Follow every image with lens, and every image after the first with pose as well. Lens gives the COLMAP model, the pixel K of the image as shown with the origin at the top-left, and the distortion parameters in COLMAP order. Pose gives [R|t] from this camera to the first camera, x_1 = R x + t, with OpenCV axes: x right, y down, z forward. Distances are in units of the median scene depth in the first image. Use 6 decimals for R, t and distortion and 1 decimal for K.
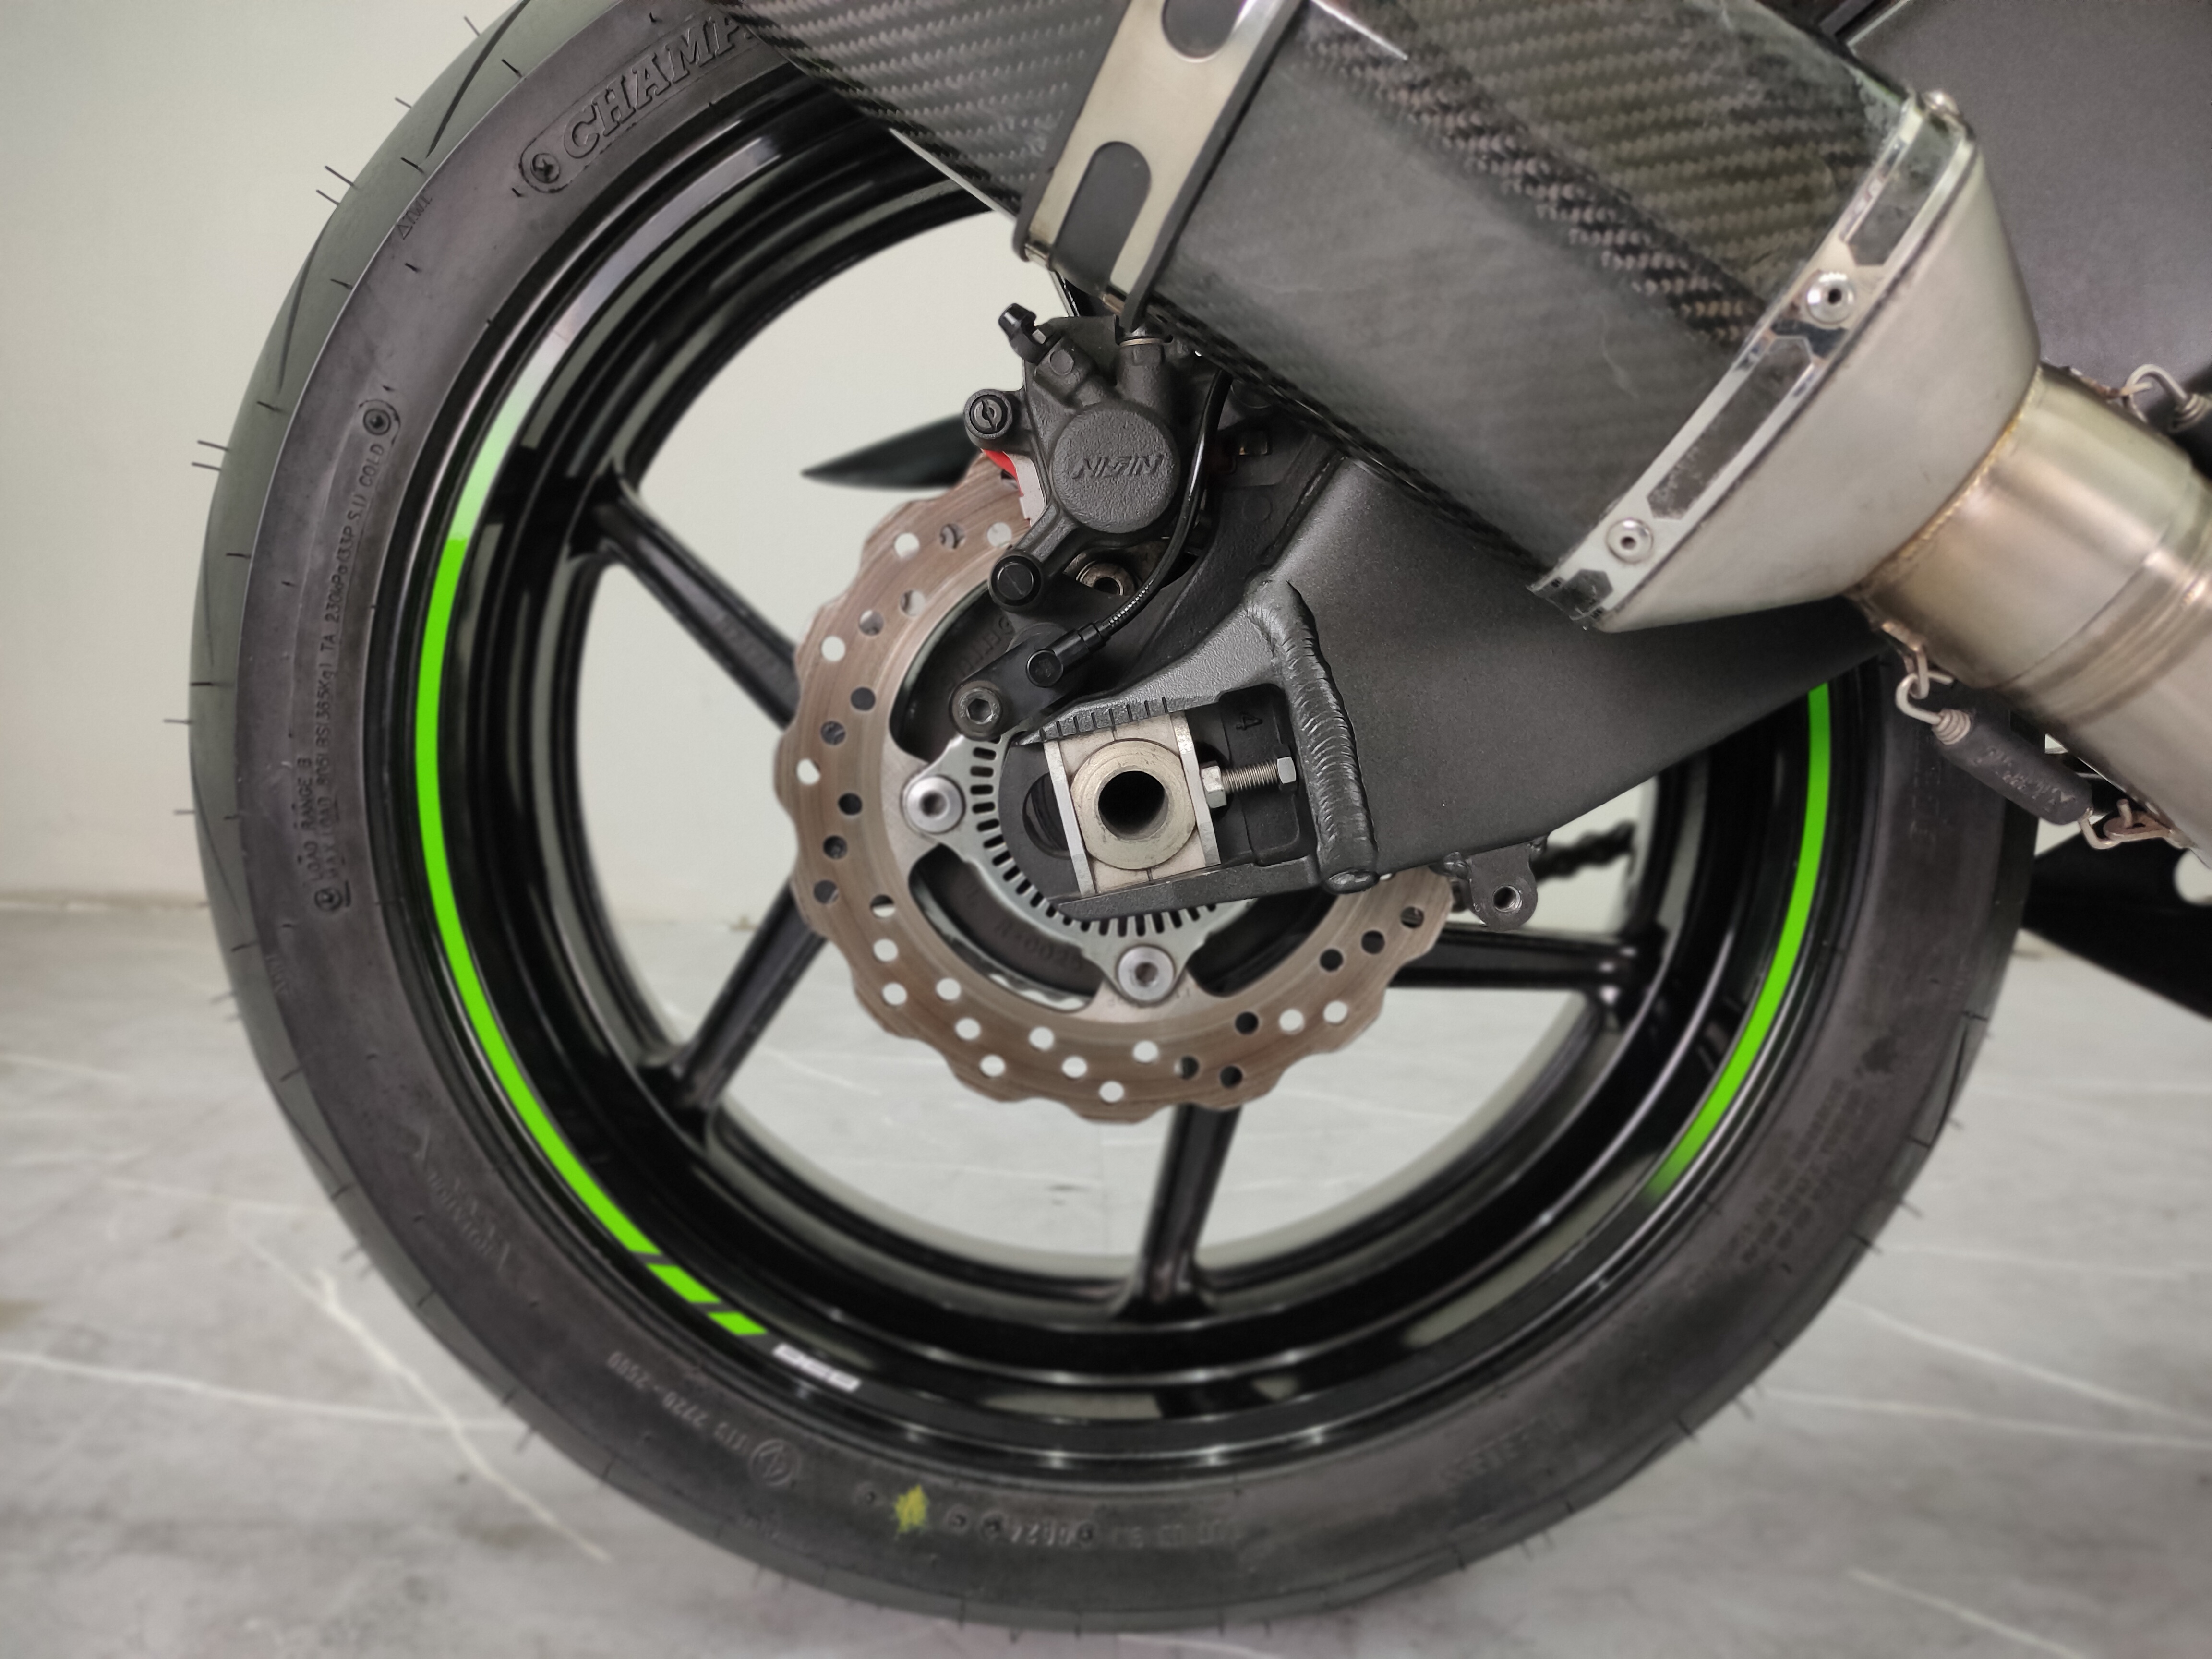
lens RADIAL K [[1814.3, 0, 1091.3], [0, 1814.3, 832.2], [0, 0, 1]] dist [0.031441, -0.019695]
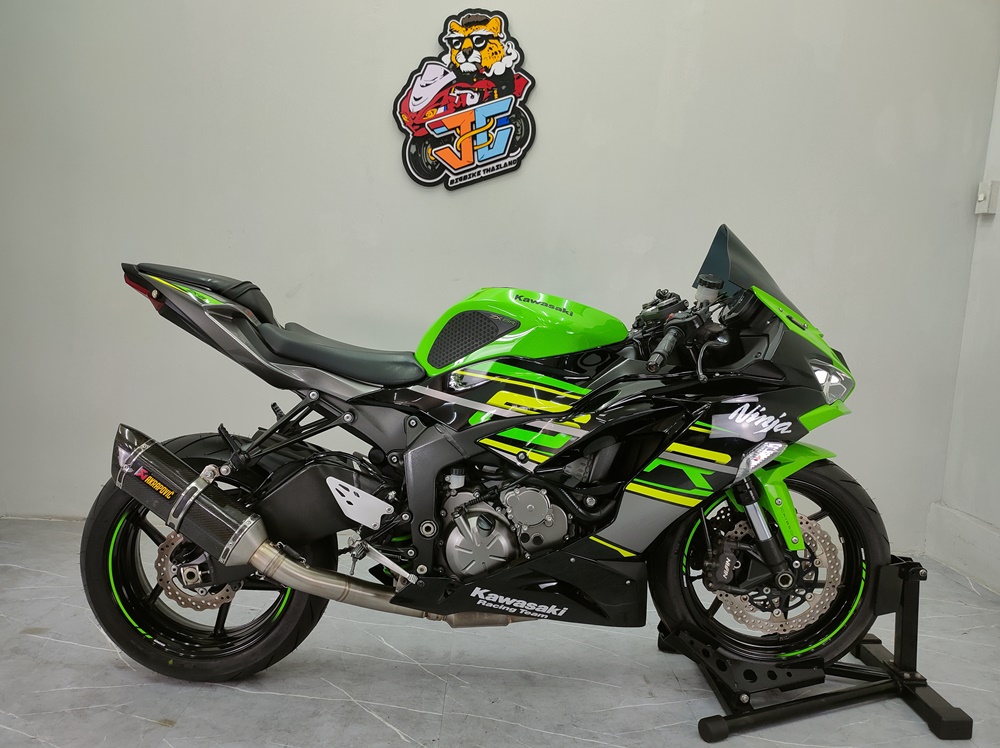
lens RADIAL K [[820.2, 0, 508.1], [0, 820.2, 374.5], [0, 0, 1]] dist [0.031441, -0.019695]
pose [[0.999505, 0.031195, 0.003952, 1.264126], [-0.030998, 0.998603, -0.042801, -0.722127], [-0.005281, 0.042657, 0.999076, -2.503780]]
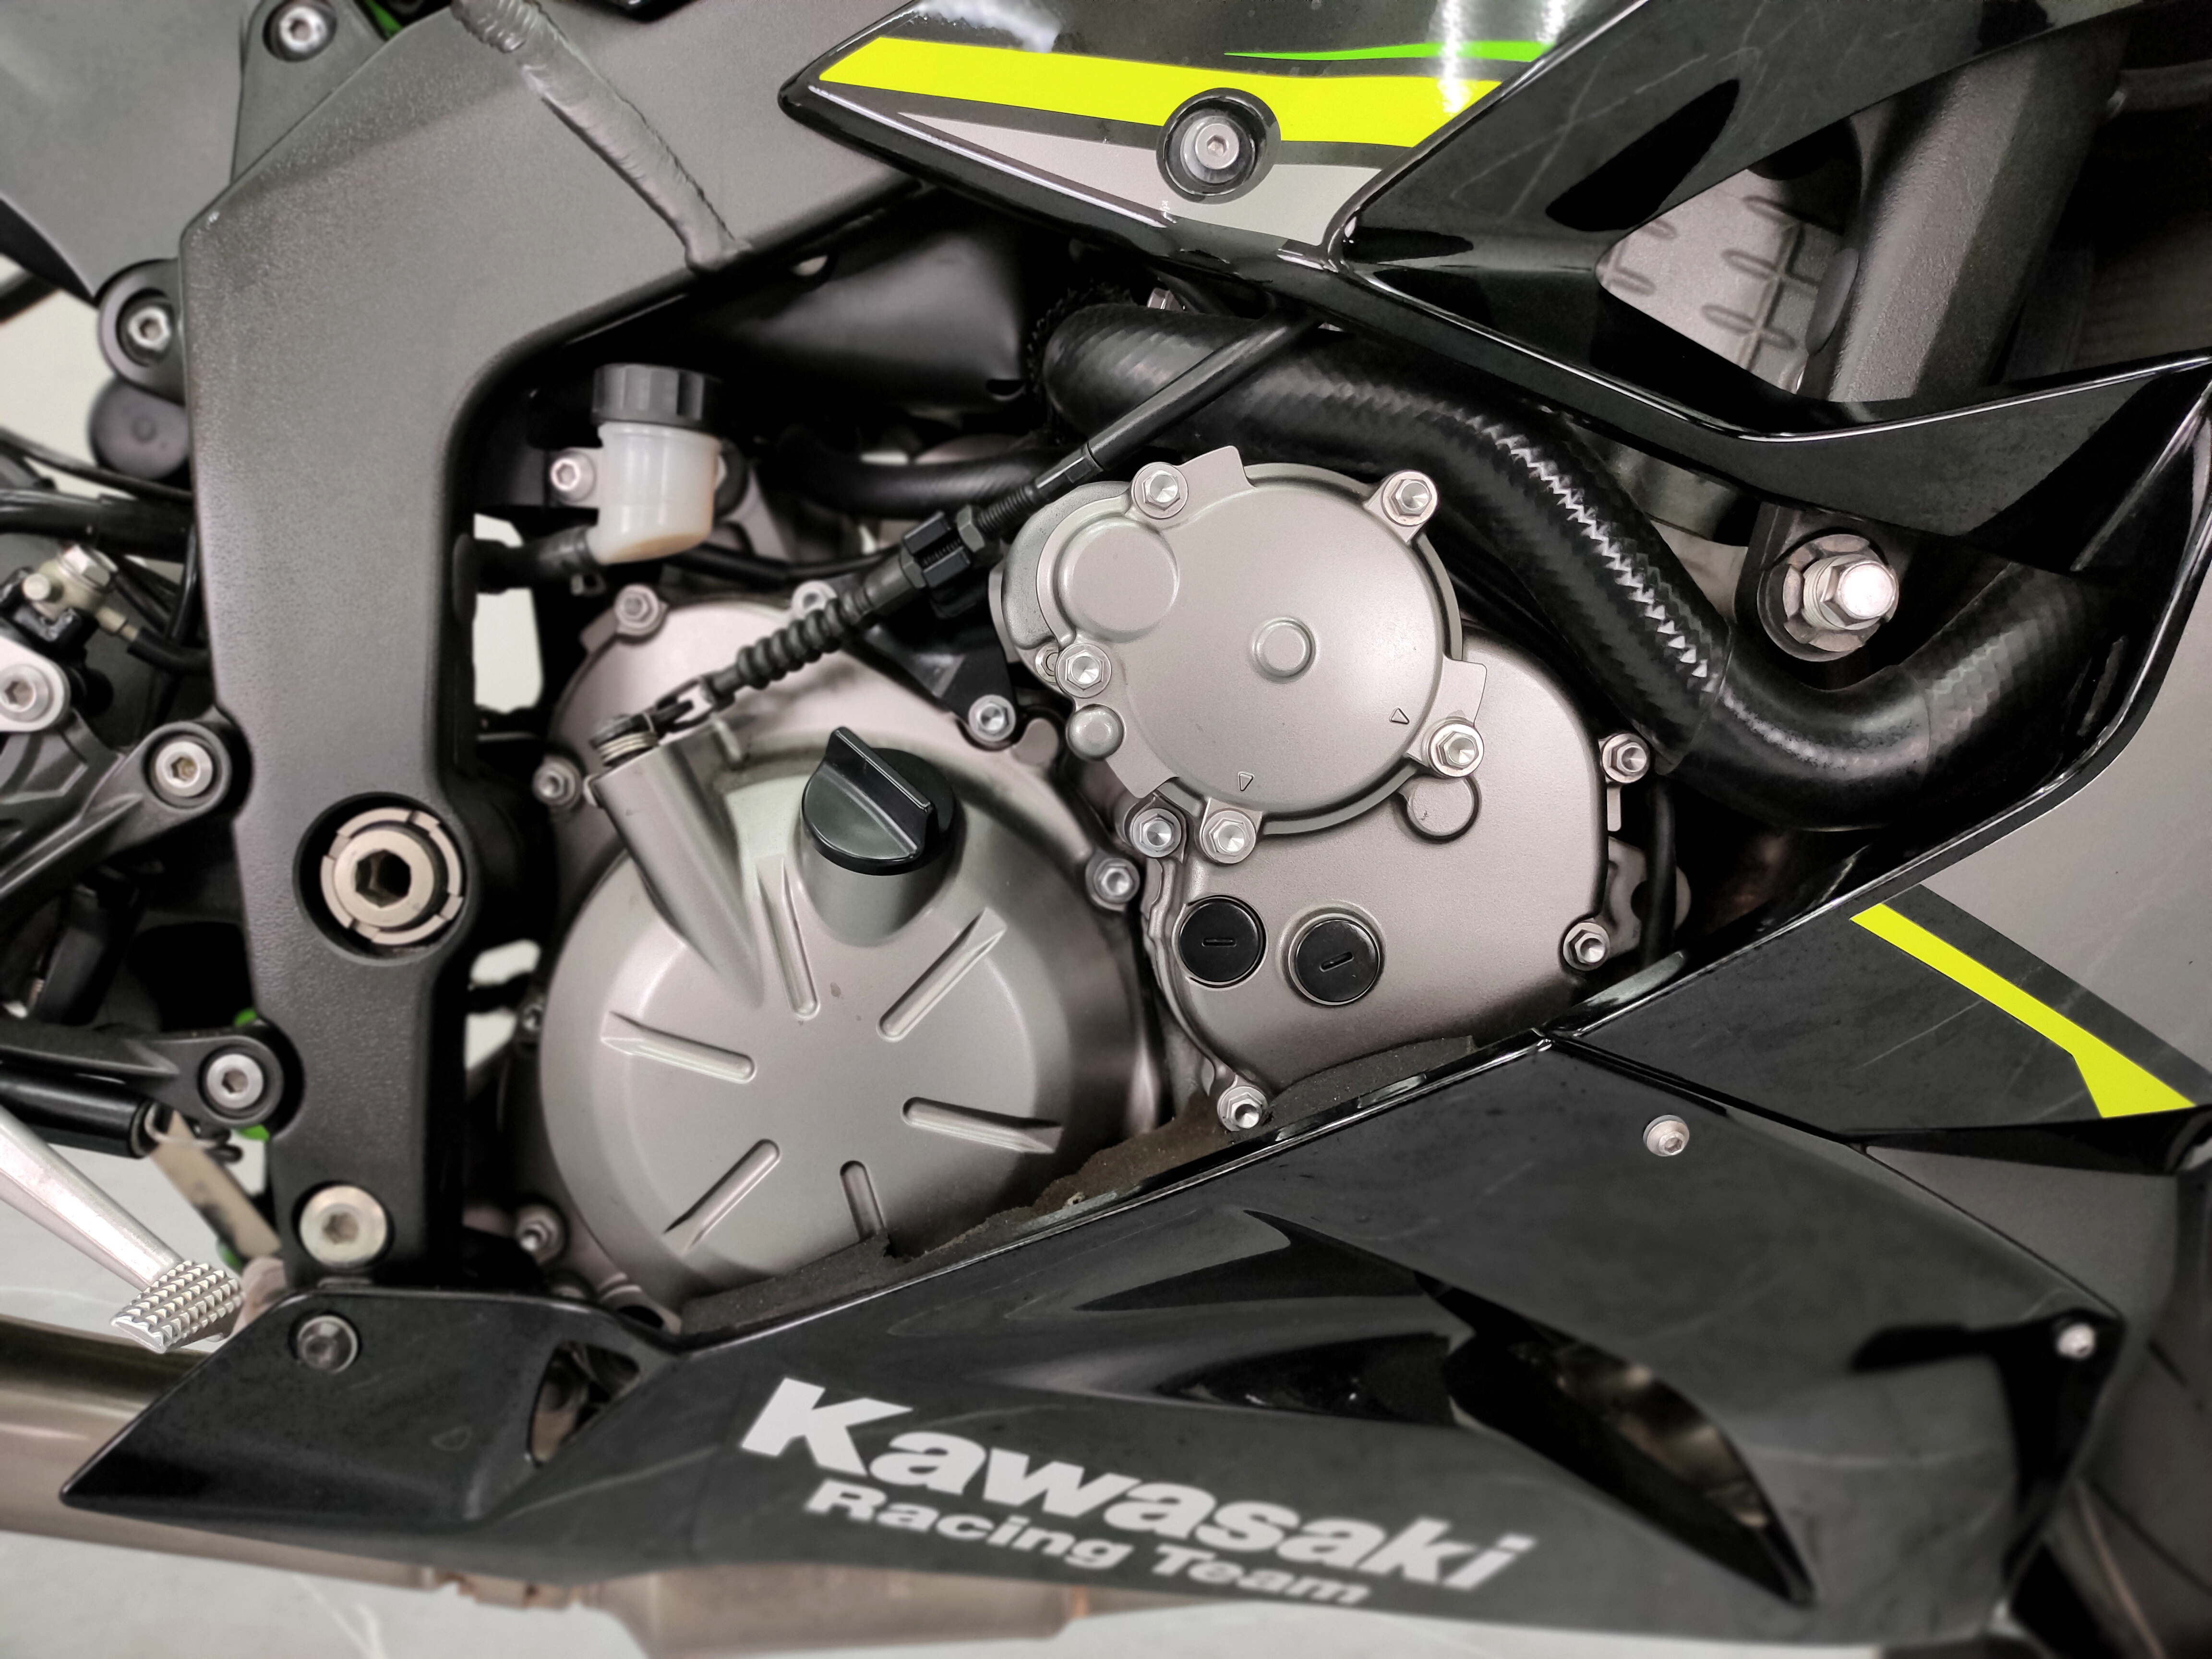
lens RADIAL K [[1814.3, 0, 1098.4], [0, 1814.3, 833.1], [0, 0, 1]] dist [0.031441, -0.019695]
pose [[0.998976, 0.040504, 0.020162, 1.291962], [-0.039588, 0.998250, -0.043931, -0.230635], [-0.021906, 0.043088, 0.998831, -0.044030]]
